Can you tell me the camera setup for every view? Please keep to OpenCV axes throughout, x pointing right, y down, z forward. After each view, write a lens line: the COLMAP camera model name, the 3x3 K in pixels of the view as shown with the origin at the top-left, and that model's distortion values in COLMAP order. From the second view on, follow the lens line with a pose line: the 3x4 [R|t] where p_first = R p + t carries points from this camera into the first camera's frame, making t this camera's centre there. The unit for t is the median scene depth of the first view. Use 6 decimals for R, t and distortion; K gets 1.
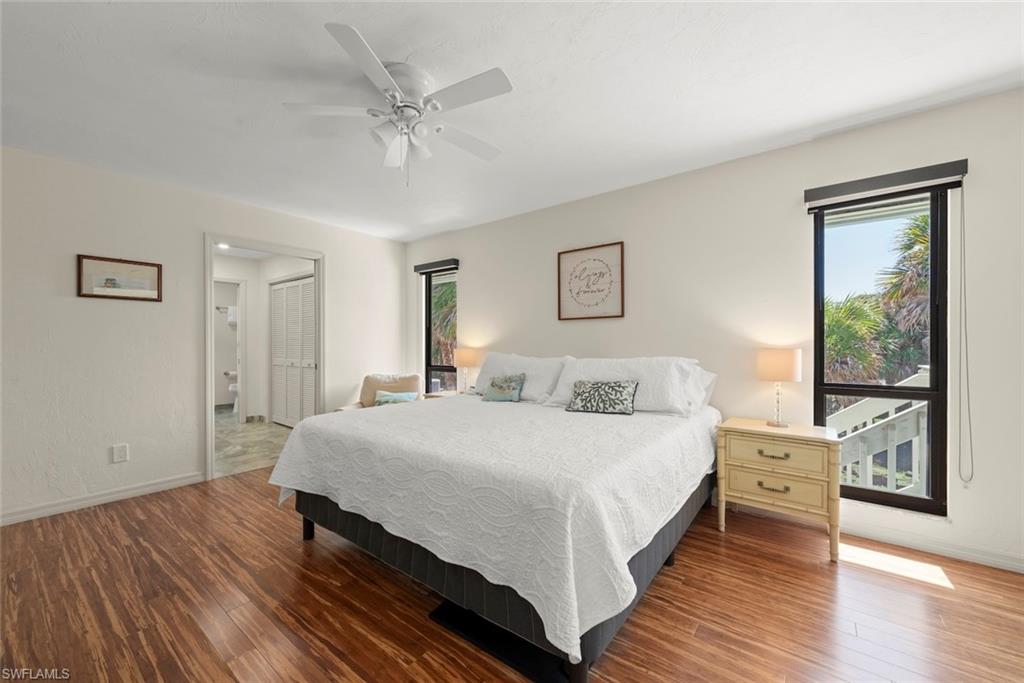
lens RADIAL K [[387.3, 0, 512.0], [0, 387.3, 341.5], [0, 0, 1]] dist [-0.001273, -0.000325]
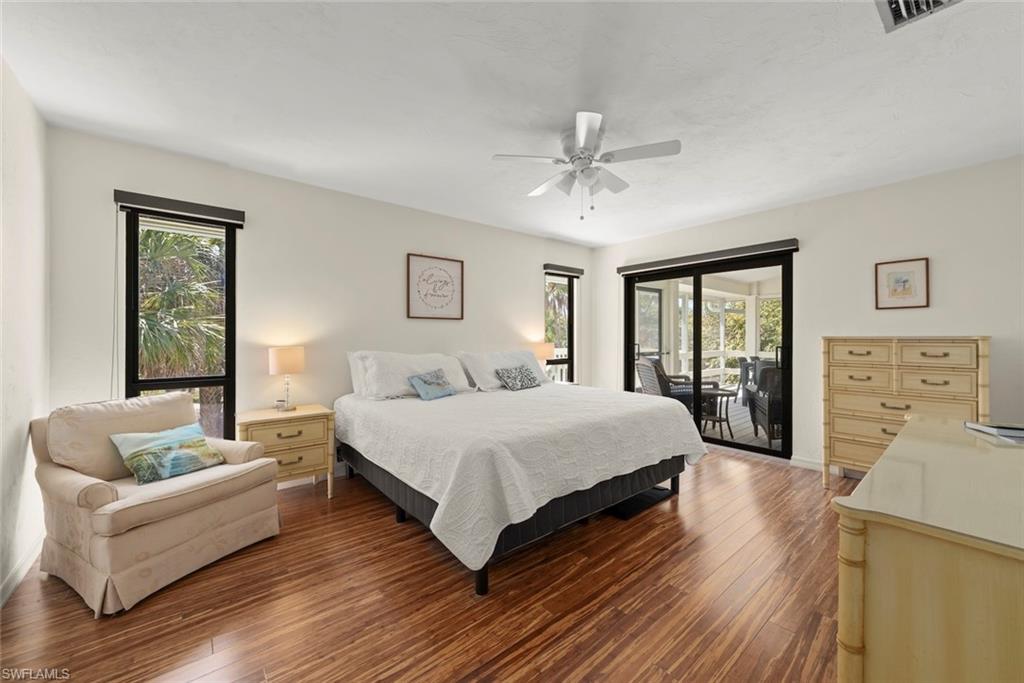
lens RADIAL K [[393.5, 0, 503.4], [0, 393.5, 328.3], [0, 0, 1]] dist [-0.000945, -0.000251]
pose [[0.235010, 0.025867, 0.971649, -1.243402], [-0.005468, 0.999665, -0.025291, -0.003039], [-0.971978, 0.000630, 0.235073, 0.739515]]
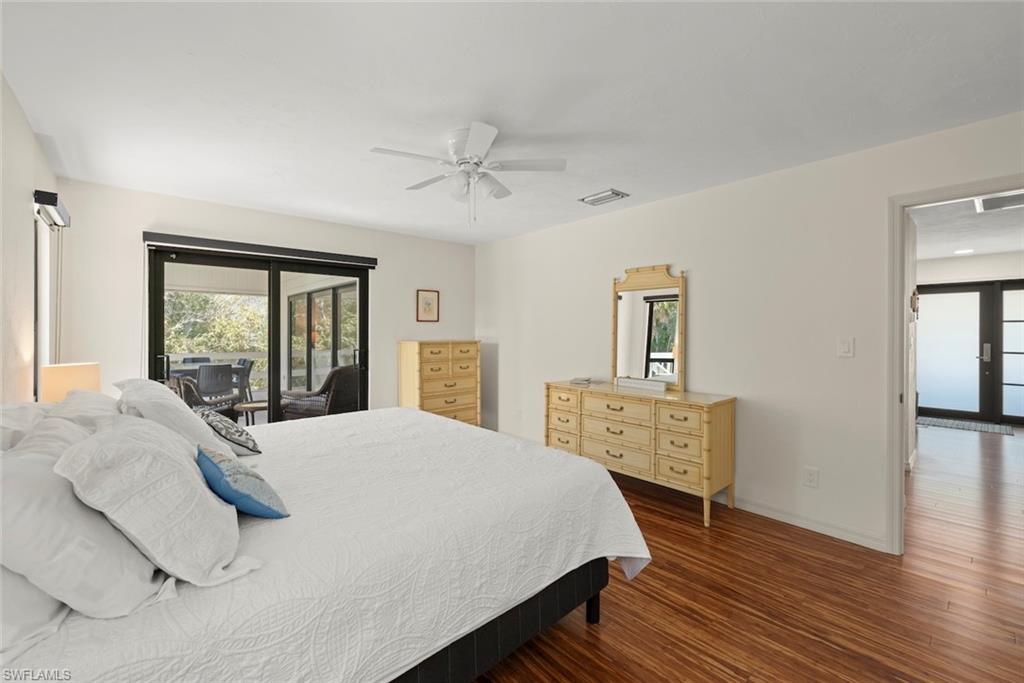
lens RADIAL K [[425.0, 0, 512.7], [0, 425.0, 329.8], [0, 0, 1]] dist [-0.000163, -0.000127]
pose [[-0.982998, 0.000656, 0.183617, -0.501621], [0.000031, 0.999994, -0.003408, -0.058966], [-0.183618, -0.003344, -0.982992, 1.776846]]
